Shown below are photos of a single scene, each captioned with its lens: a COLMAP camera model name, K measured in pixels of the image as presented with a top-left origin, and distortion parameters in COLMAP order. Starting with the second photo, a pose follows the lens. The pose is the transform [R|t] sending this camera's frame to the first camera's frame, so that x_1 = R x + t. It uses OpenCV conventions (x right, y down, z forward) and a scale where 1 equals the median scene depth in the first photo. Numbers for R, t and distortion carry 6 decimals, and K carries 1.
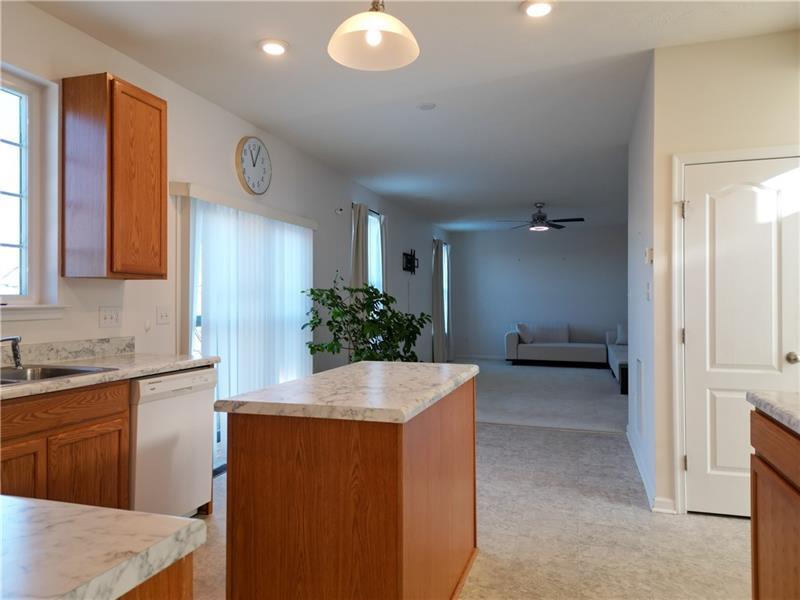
lens RADIAL K [[565.0, 0, 391.2], [0, 565.0, 296.5], [0, 0, 1]] dist [0.075025, -0.060153]
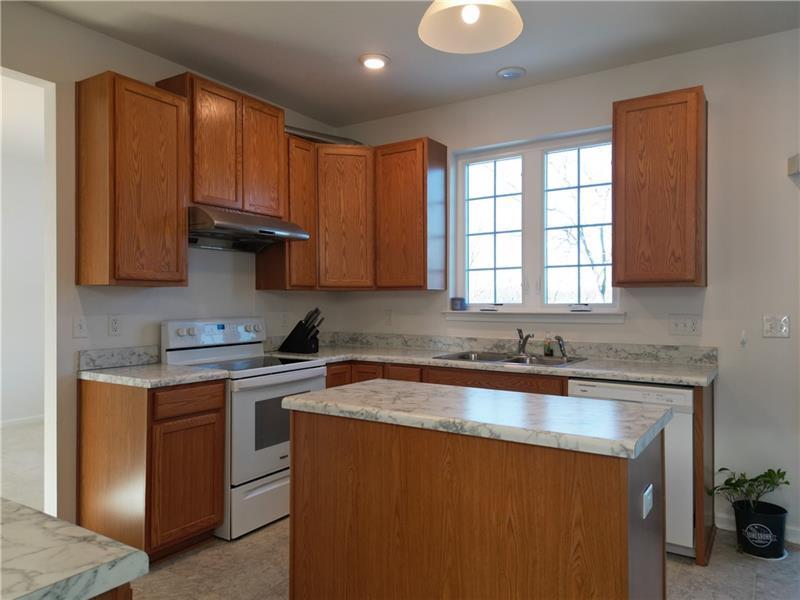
lens RADIAL K [[565.0, 0, 399.4], [0, 565.0, 300.2], [0, 0, 1]] dist [0.075025, -0.060153]
pose [[-0.246305, -0.002900, -0.969188, 0.769966], [0.011694, 0.999914, -0.005964, -0.008705], [0.969122, -0.012803, -0.246249, 0.994383]]
